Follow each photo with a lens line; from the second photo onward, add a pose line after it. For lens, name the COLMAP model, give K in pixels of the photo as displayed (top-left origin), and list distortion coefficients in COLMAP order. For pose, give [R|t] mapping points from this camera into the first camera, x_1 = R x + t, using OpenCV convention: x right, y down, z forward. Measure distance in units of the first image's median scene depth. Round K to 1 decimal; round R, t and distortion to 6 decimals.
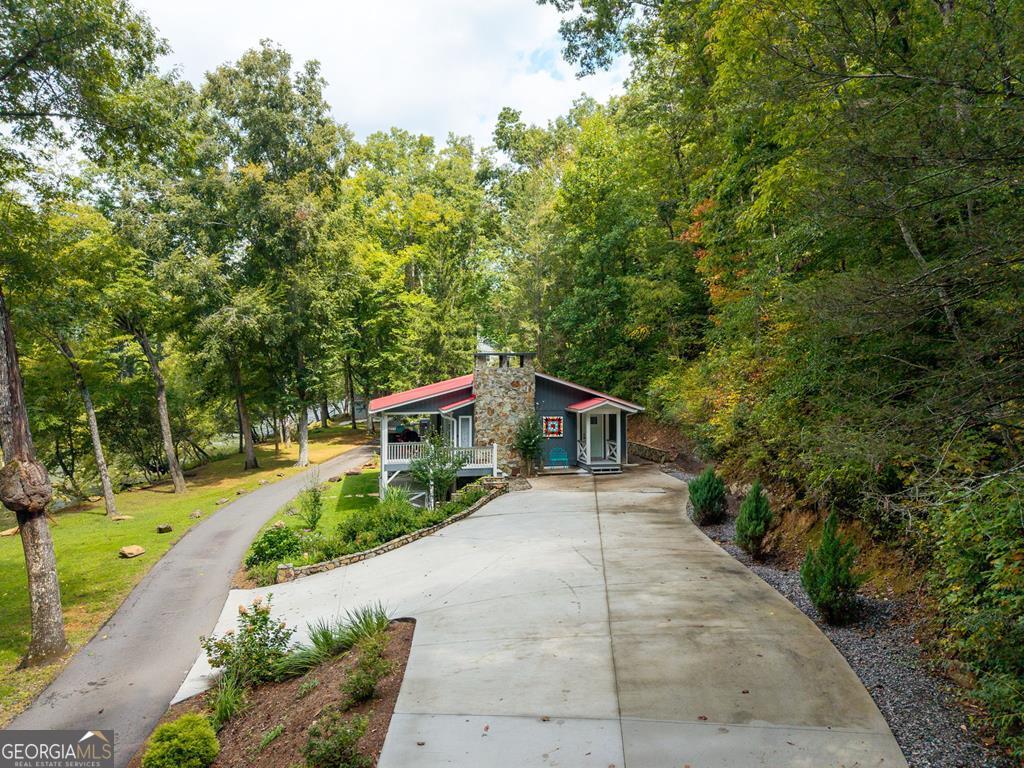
lens RADIAL K [[688.1, 0, 518.7], [0, 688.1, 381.6], [0, 0, 1]] dist [0.001814, 0.003713]
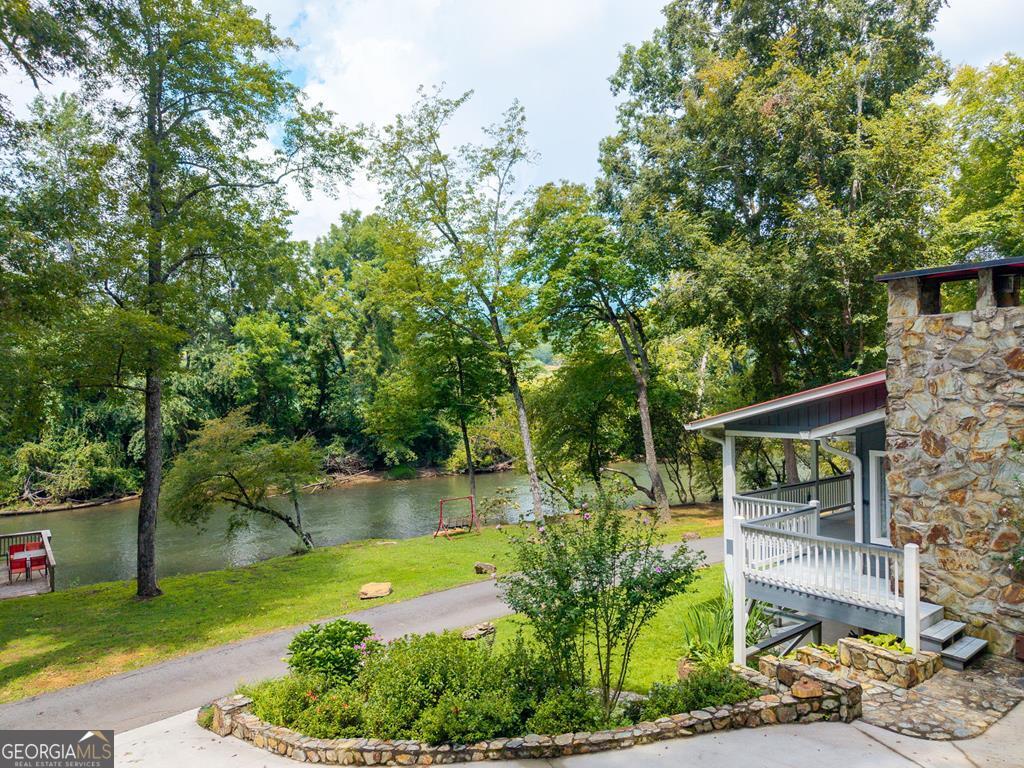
lens RADIAL K [[688.1, 0, 509.1], [0, 688.1, 382.8], [0, 0, 1]] dist [0.001814, 0.003713]
pose [[0.455430, -0.012575, -0.890183, 0.158584], [-0.002342, 0.999880, -0.015322, 0.018423], [0.890269, 0.009063, 0.455346, 0.639448]]
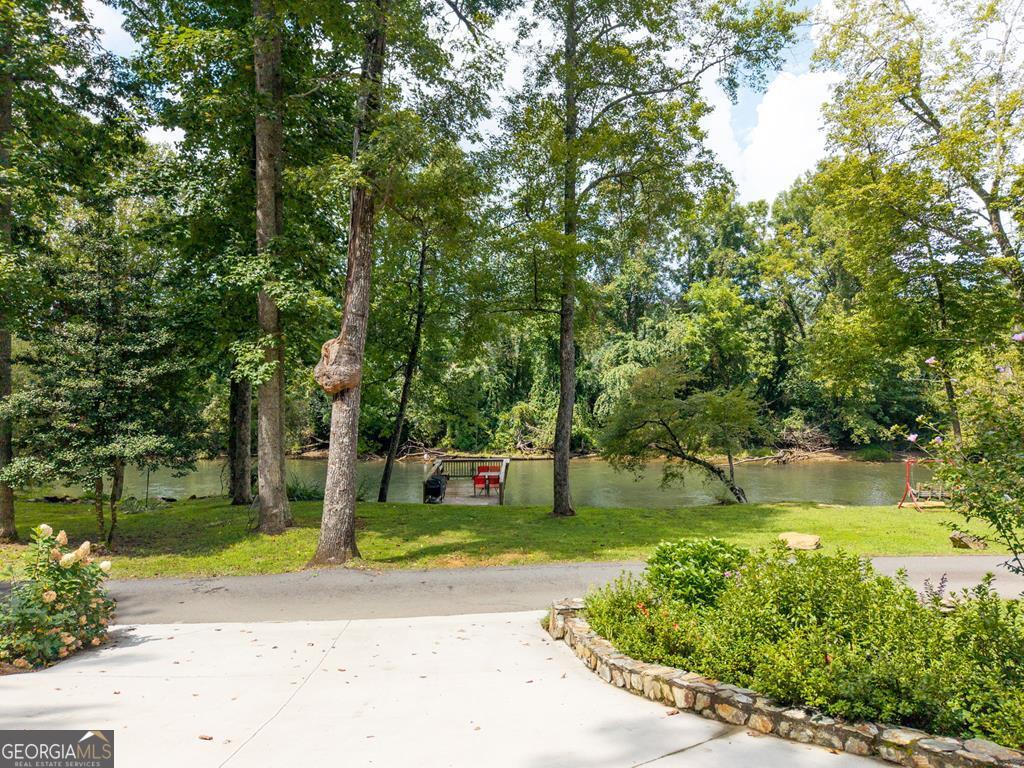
lens RADIAL K [[688.1, 0, 507.8], [0, 688.1, 381.4], [0, 0, 1]] dist [0.001814, 0.003713]
pose [[-0.180174, 0.008842, -0.983595, 0.067579], [-0.005910, 0.999932, 0.010072, 0.081555], [0.983617, 0.007628, -0.180110, 0.704140]]
